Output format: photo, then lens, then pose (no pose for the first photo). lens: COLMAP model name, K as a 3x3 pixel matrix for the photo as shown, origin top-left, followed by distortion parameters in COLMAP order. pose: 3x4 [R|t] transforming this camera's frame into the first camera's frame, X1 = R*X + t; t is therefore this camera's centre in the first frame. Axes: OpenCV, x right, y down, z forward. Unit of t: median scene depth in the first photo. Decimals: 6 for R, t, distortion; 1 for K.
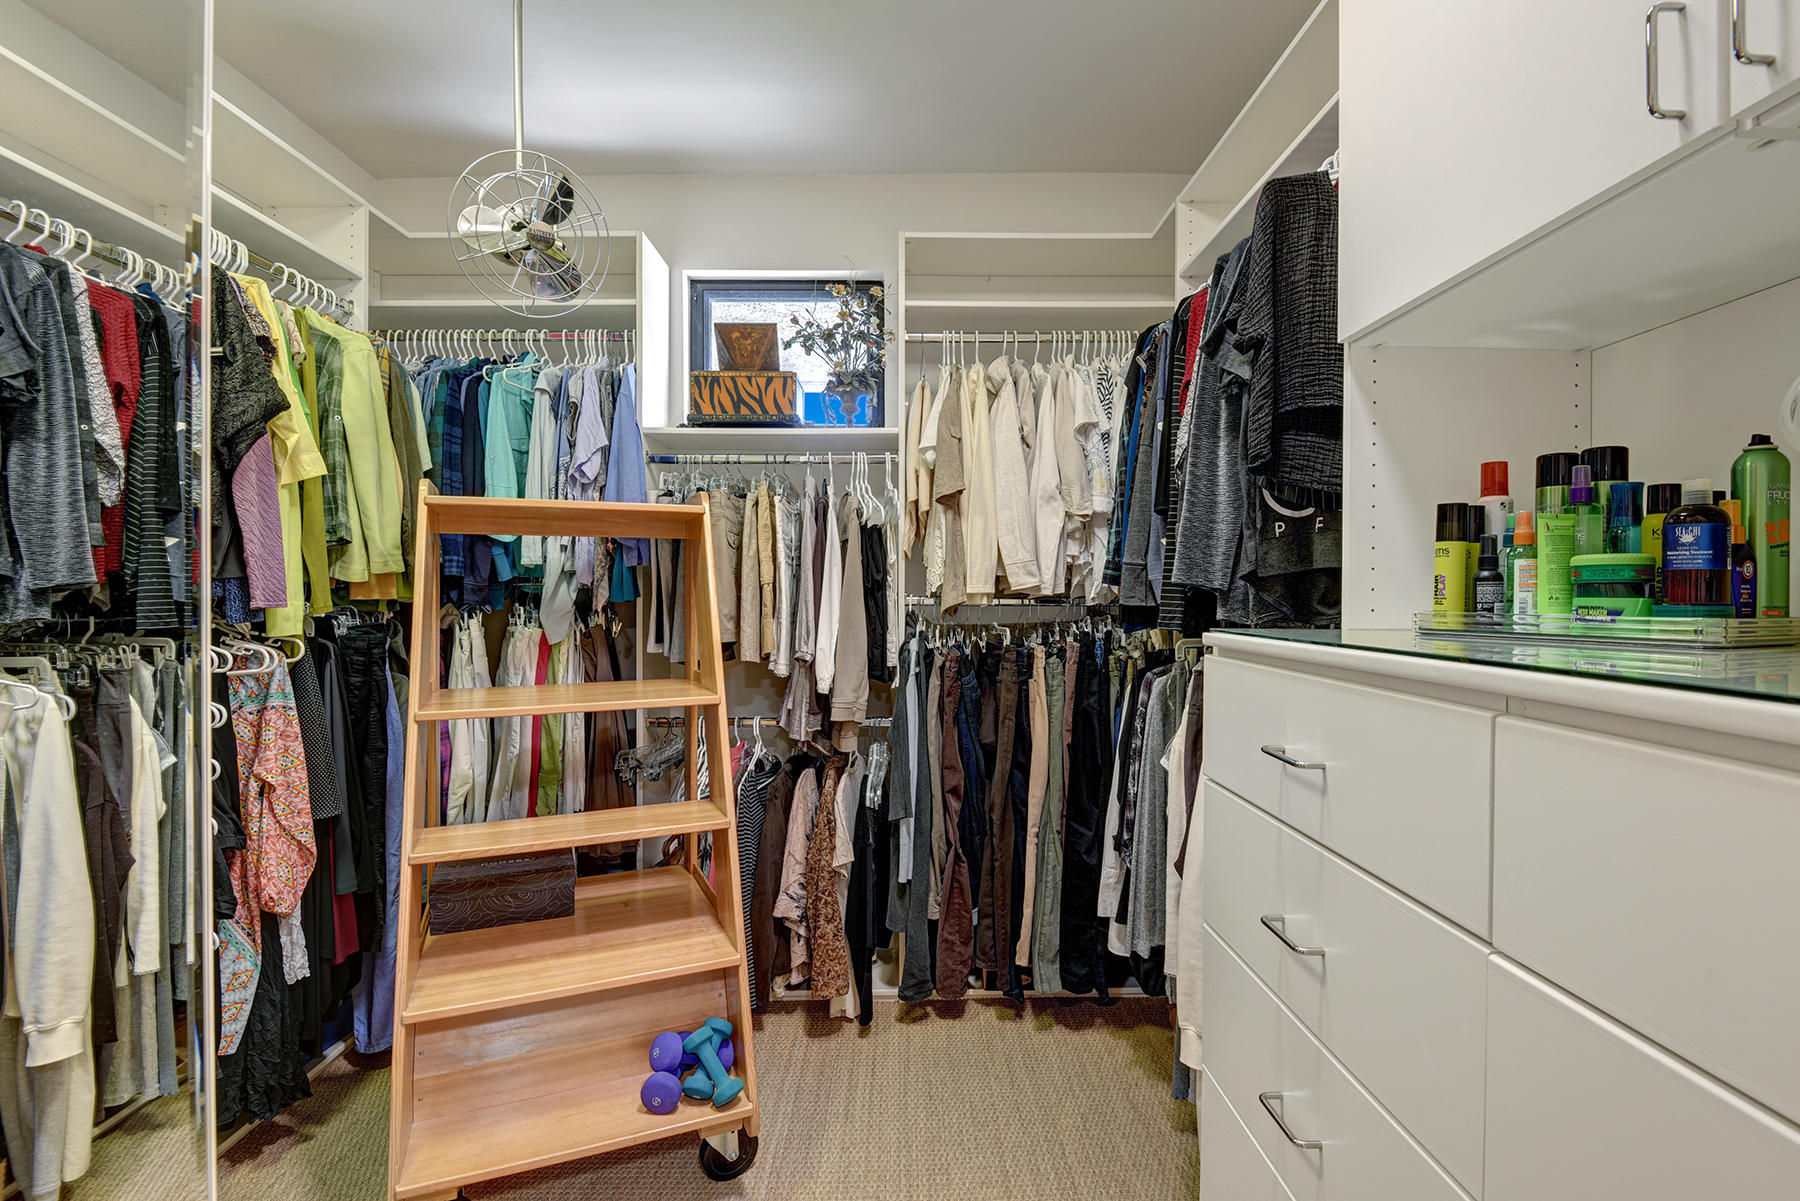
lens RADIAL K [[828.7, 0, 914.8], [0, 828.7, 605.9], [0, 0, 1]] dist [-0.013024, -0.009975]
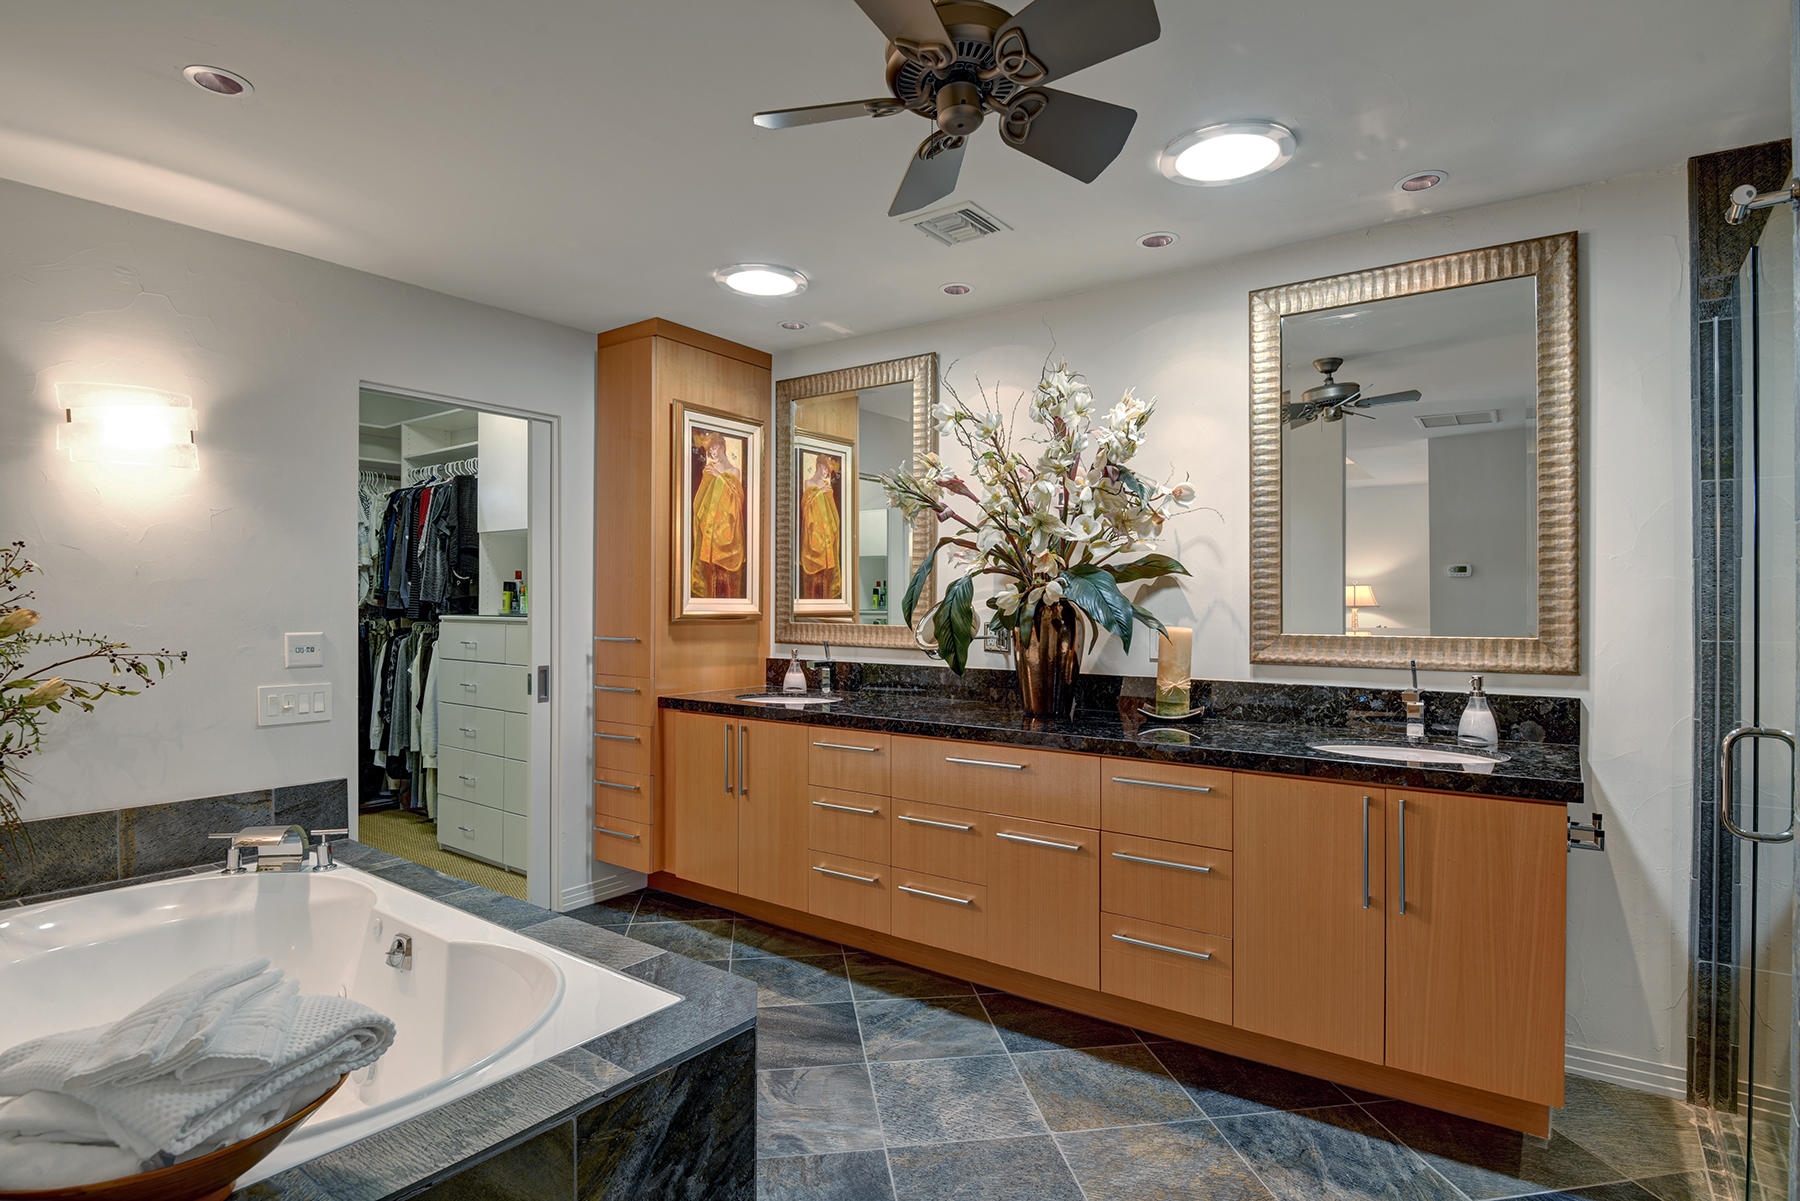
lens RADIAL K [[932.0, 0, 909.3], [0, 932.0, 610.8], [0, 0, 1]] dist [-0.005206, -0.017377]
pose [[0.602408, 0.004398, 0.798176, -1.357893], [0.004182, 0.999954, -0.008666, 0.047778], [-0.798177, 0.008558, 0.602362, -2.511804]]
